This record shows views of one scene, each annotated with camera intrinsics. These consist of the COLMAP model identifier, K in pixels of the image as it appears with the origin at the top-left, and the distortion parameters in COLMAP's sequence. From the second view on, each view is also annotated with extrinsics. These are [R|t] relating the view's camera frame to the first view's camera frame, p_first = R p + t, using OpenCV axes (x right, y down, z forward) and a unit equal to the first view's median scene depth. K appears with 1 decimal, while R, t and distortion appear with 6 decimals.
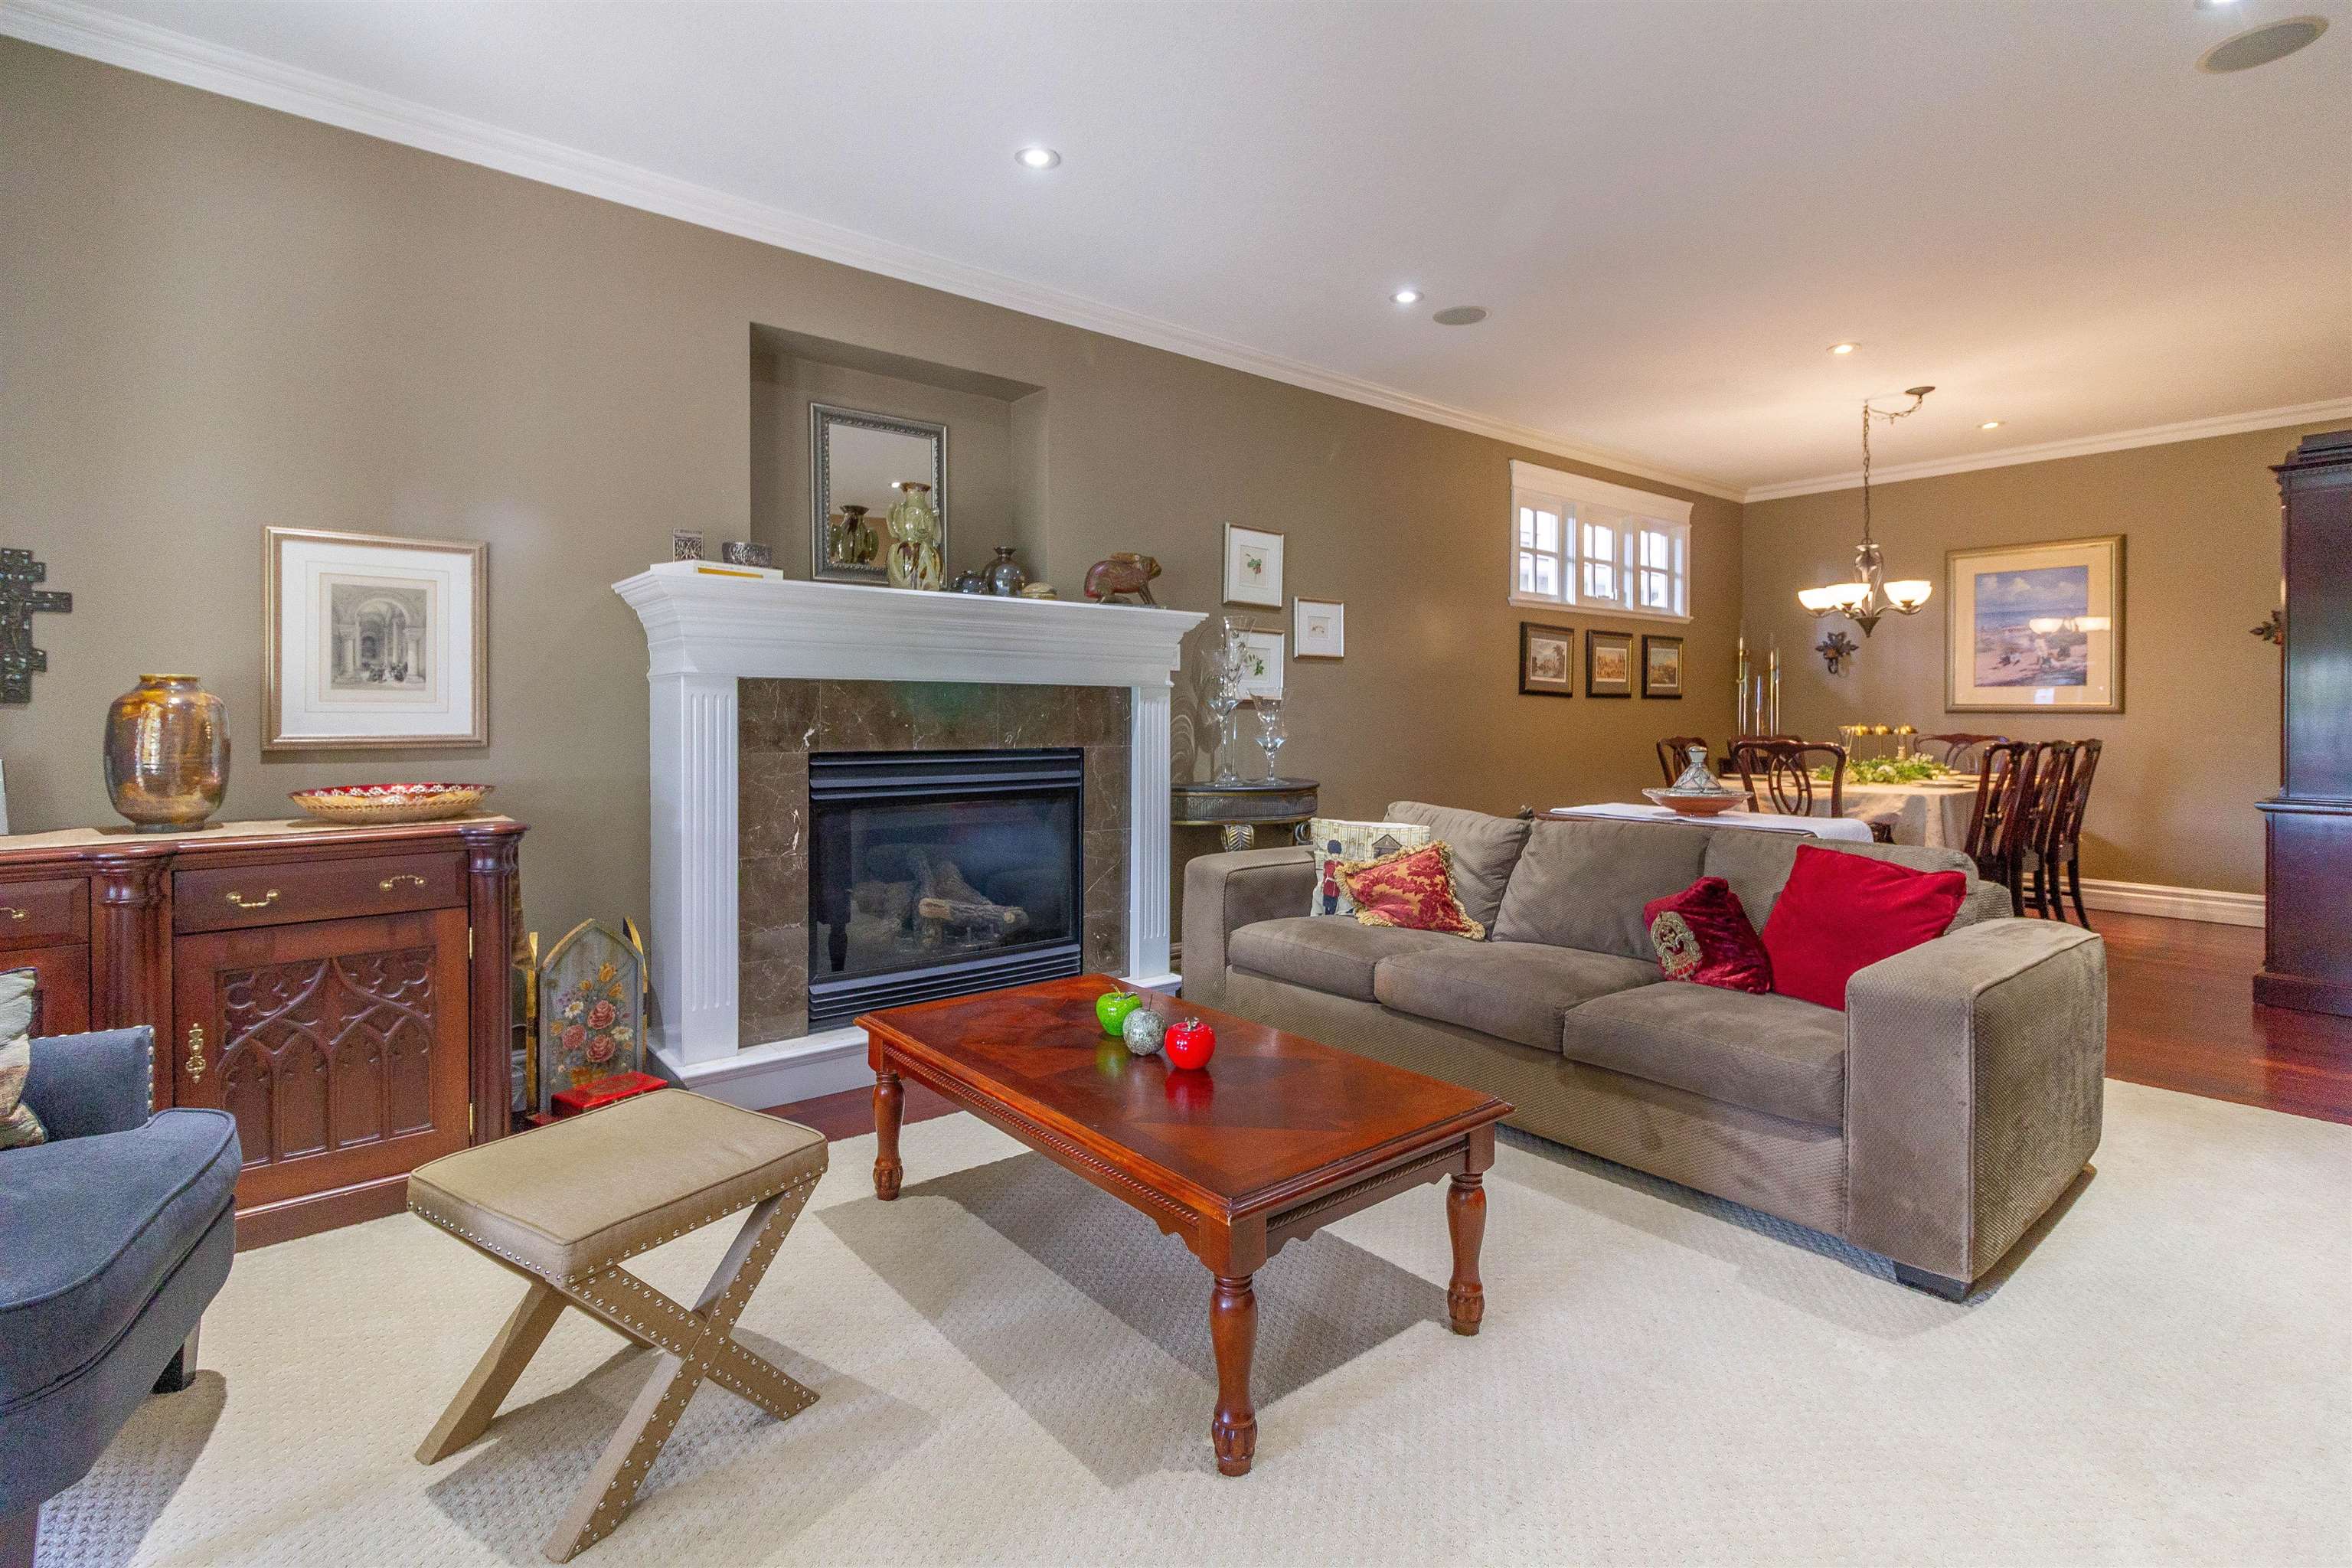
lens RADIAL K [[1092.1, 0, 1189.9], [0, 1092.1, 716.5], [0, 0, 1]] dist [0.000614, 0.000347]
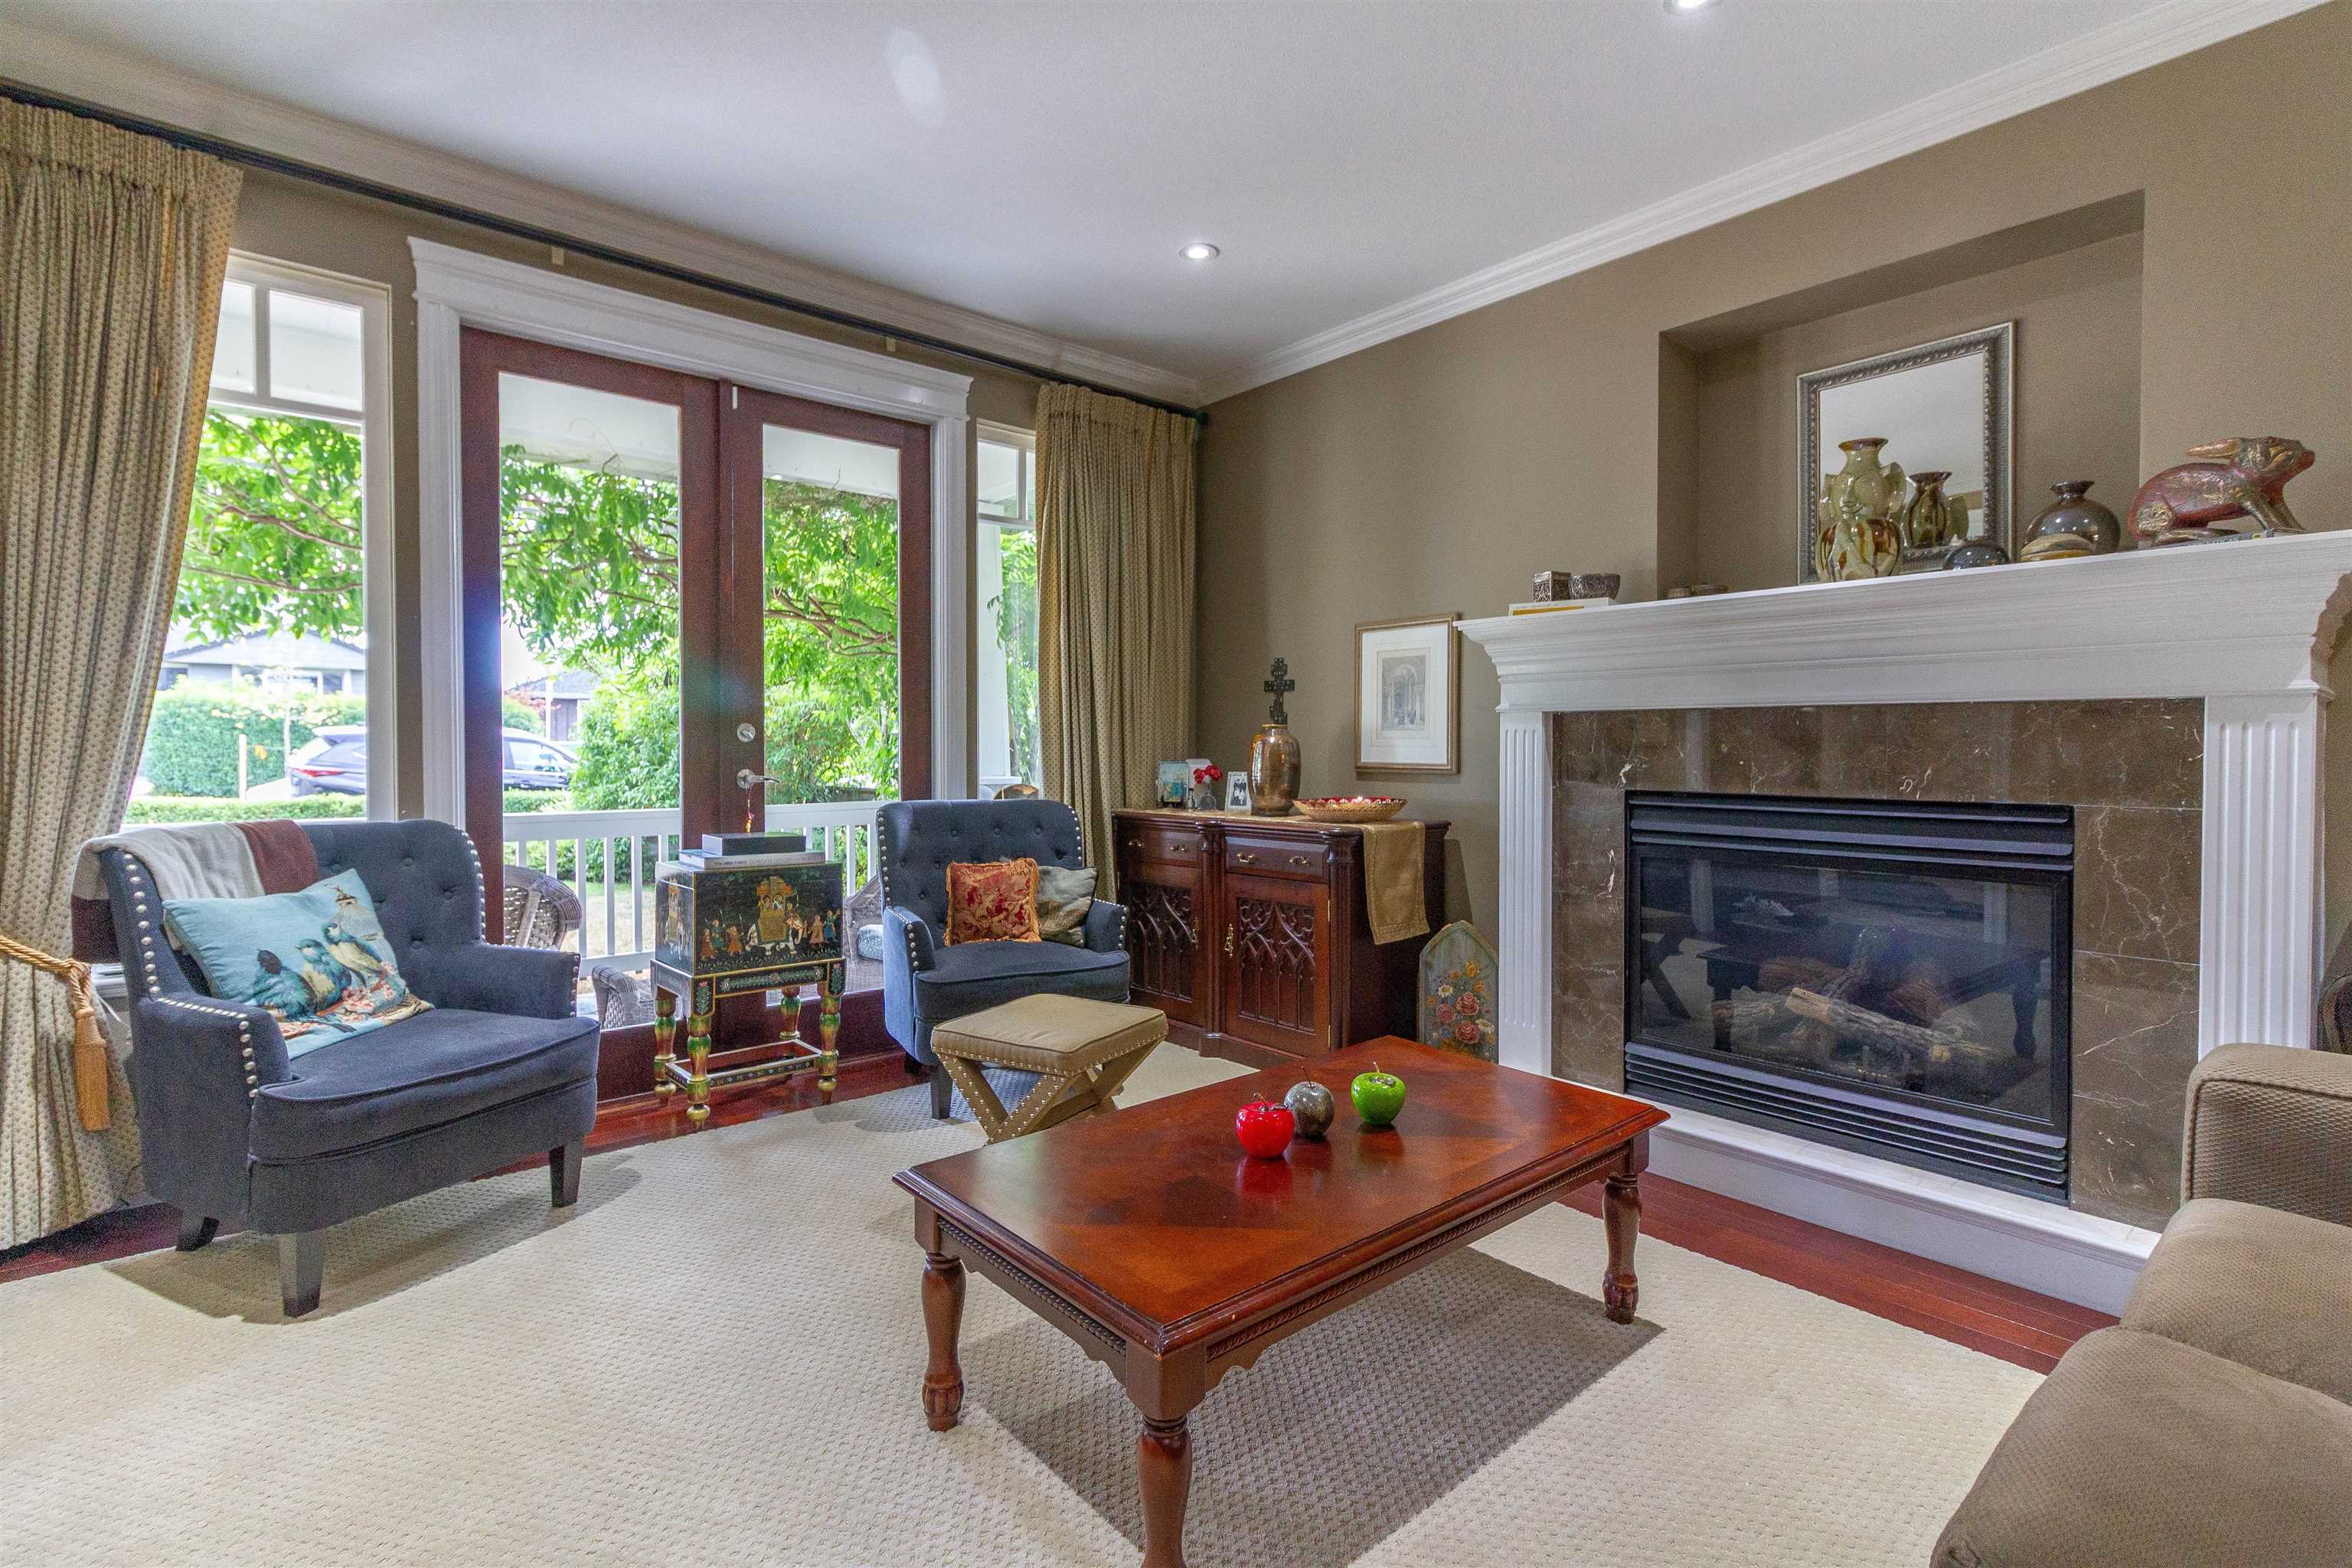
lens RADIAL K [[1092.1, 0, 1178.7], [0, 1092.1, 768.5], [0, 0, 1]] dist [0.000614, 0.000347]
pose [[0.013638, 0.017710, -0.999750, 0.573097], [-0.004564, 0.999834, 0.017649, 0.000305], [0.999897, 0.004322, 0.013717, 0.611739]]
